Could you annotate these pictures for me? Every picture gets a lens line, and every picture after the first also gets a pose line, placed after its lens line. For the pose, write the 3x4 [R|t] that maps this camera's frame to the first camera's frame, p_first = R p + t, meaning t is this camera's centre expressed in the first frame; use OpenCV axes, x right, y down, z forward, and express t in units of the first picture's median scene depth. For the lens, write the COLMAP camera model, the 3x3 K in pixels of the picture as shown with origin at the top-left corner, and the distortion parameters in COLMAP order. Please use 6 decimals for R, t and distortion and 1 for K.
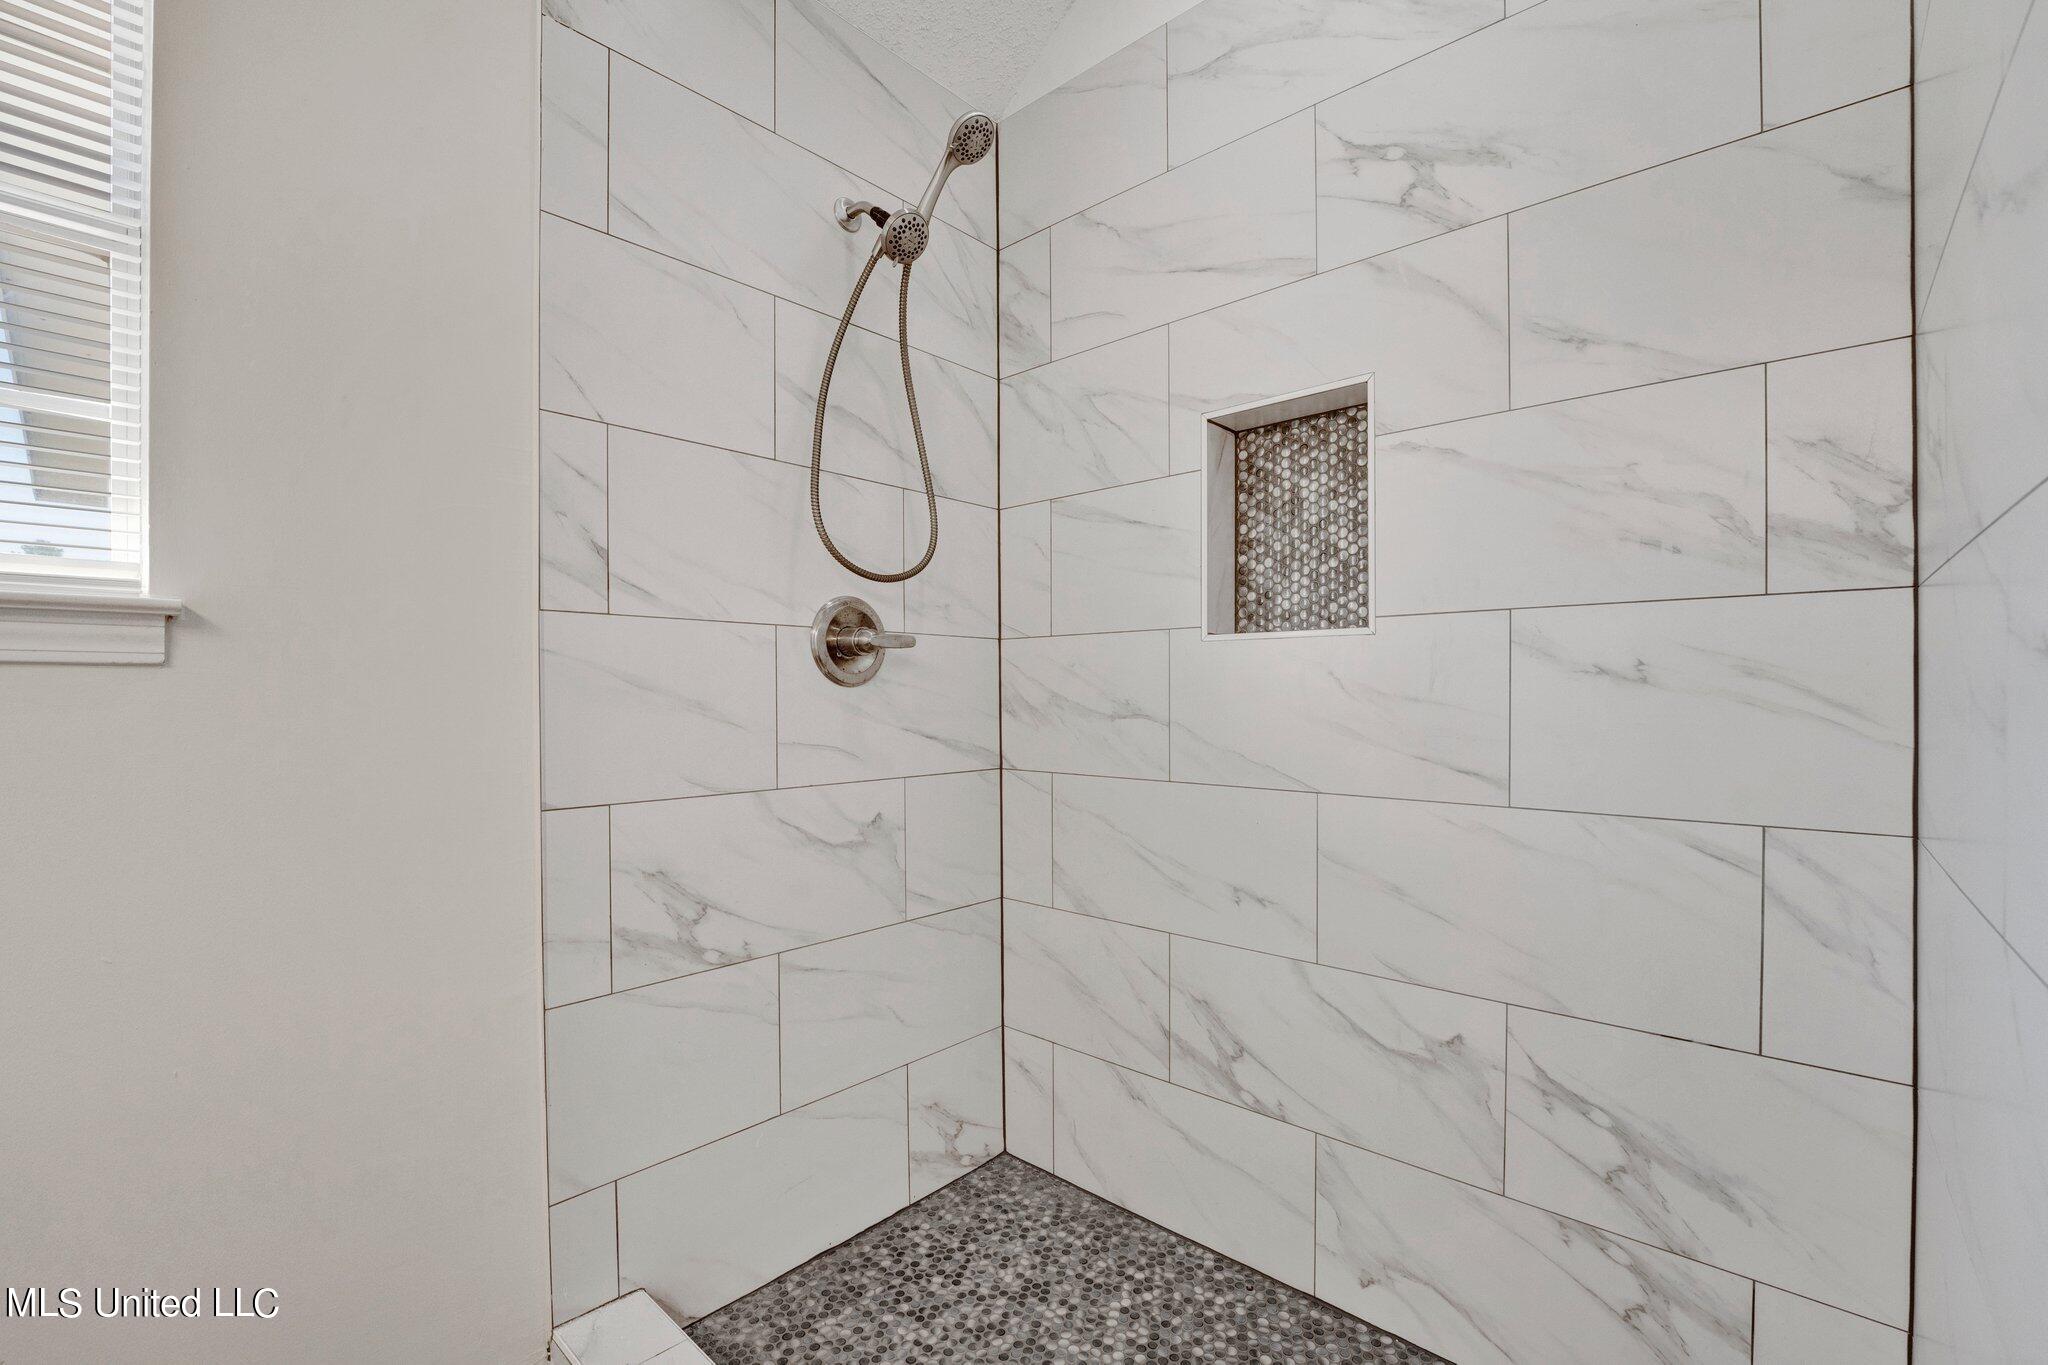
lens RADIAL K [[884.3, 0, 1016.6], [0, 884.3, 681.7], [0, 0, 1]] dist [-0.026405, 0.004039]
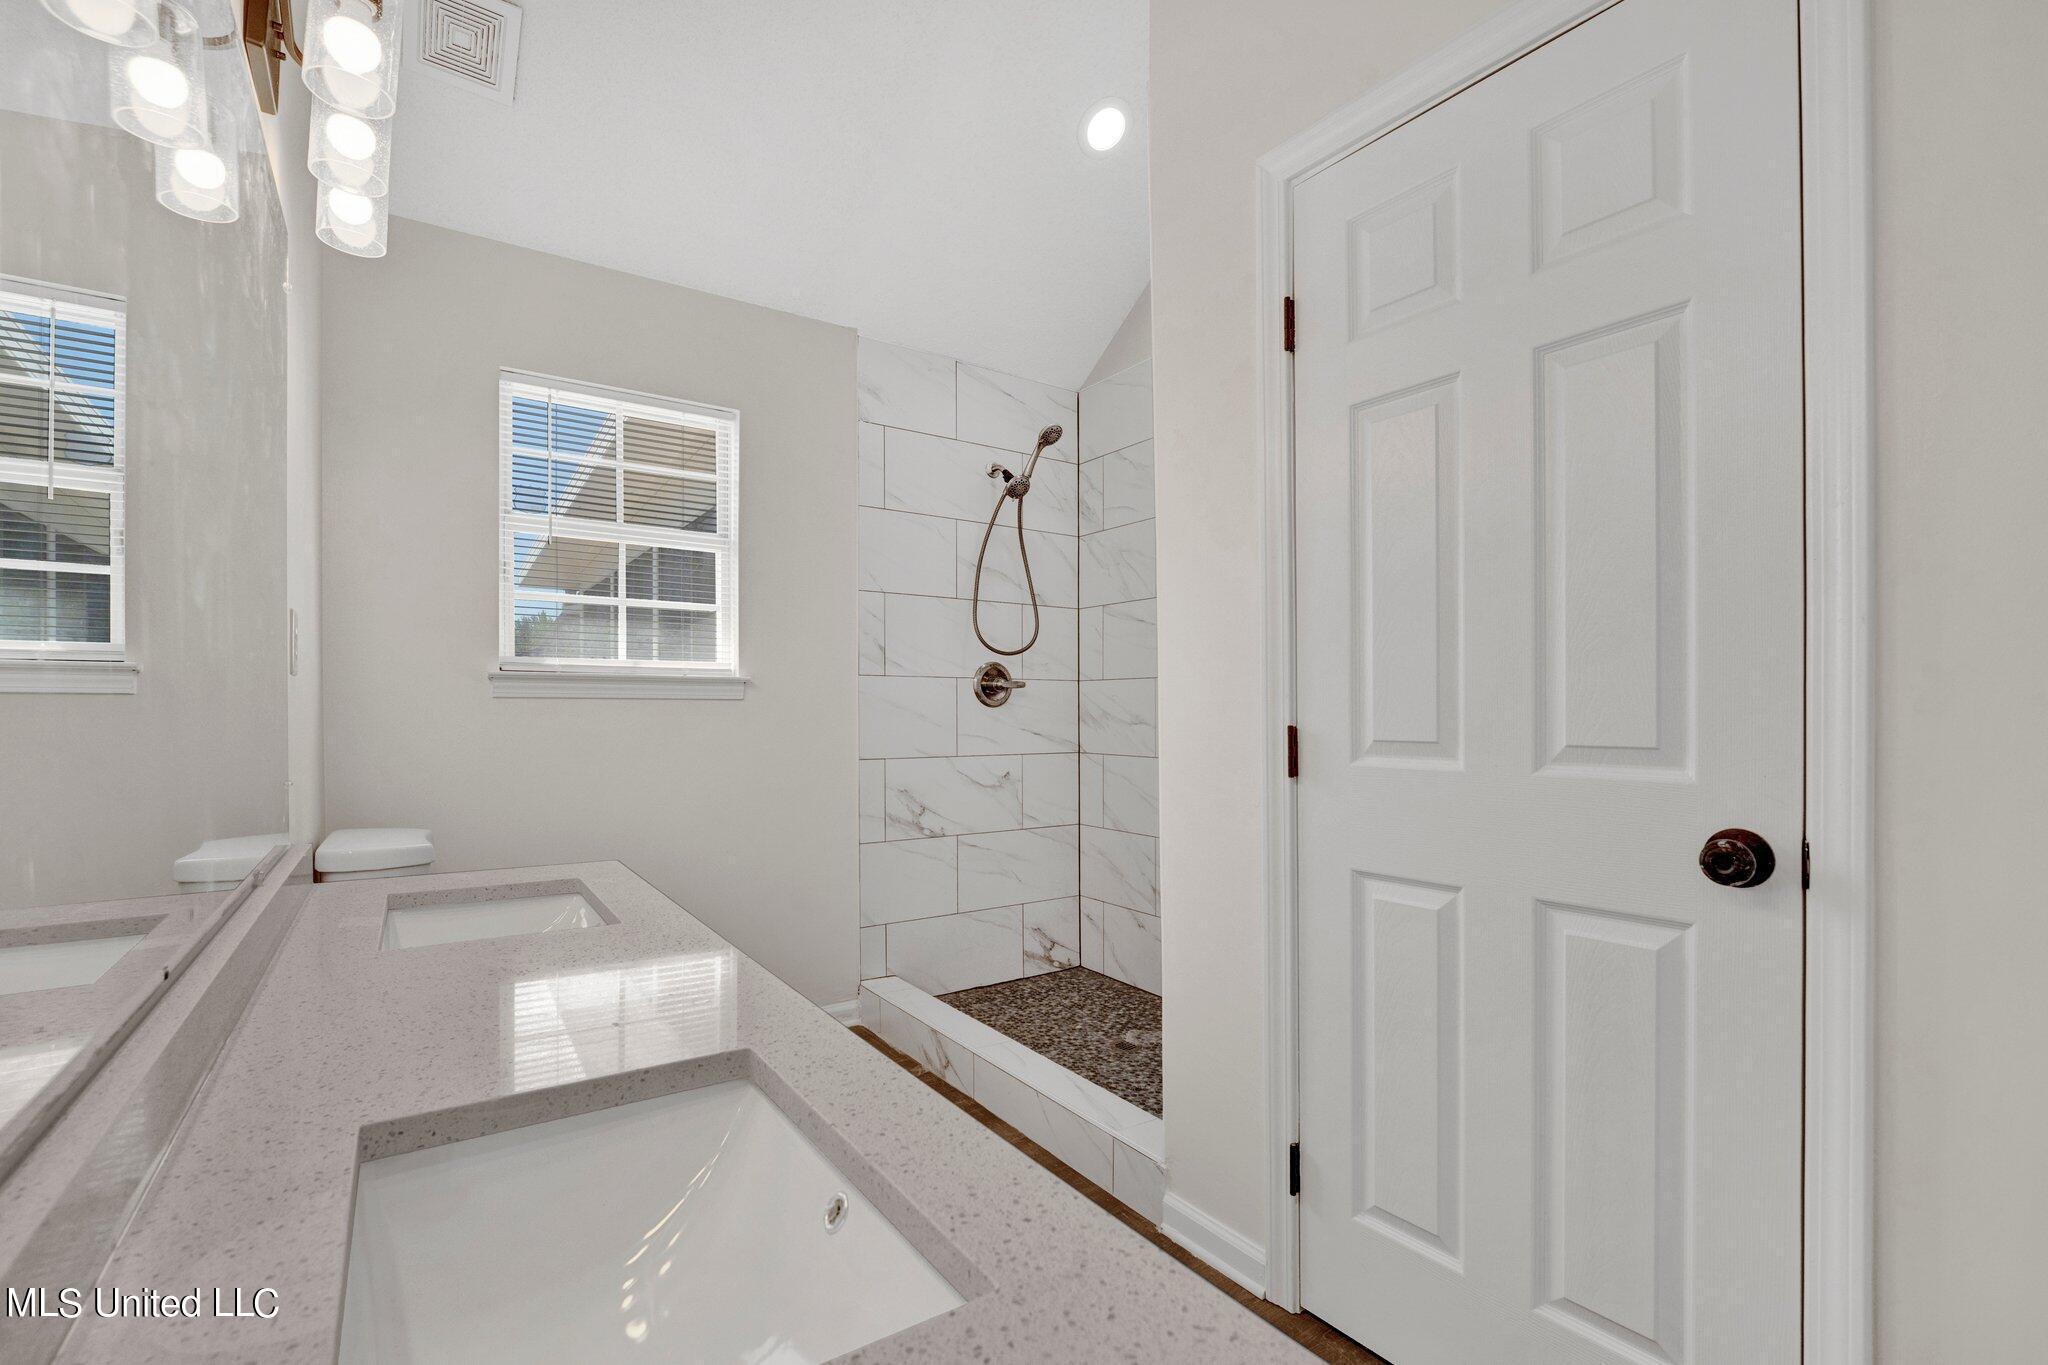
lens RADIAL K [[884.3, 0, 1026.4], [0, 884.3, 680.3], [0, 0, 1]] dist [-0.026405, 0.004039]
pose [[0.977836, -0.002617, -0.209357, 0.303621], [-0.001554, 0.999804, -0.019753, -0.016018], [0.209367, 0.019640, 0.977640, -0.940353]]
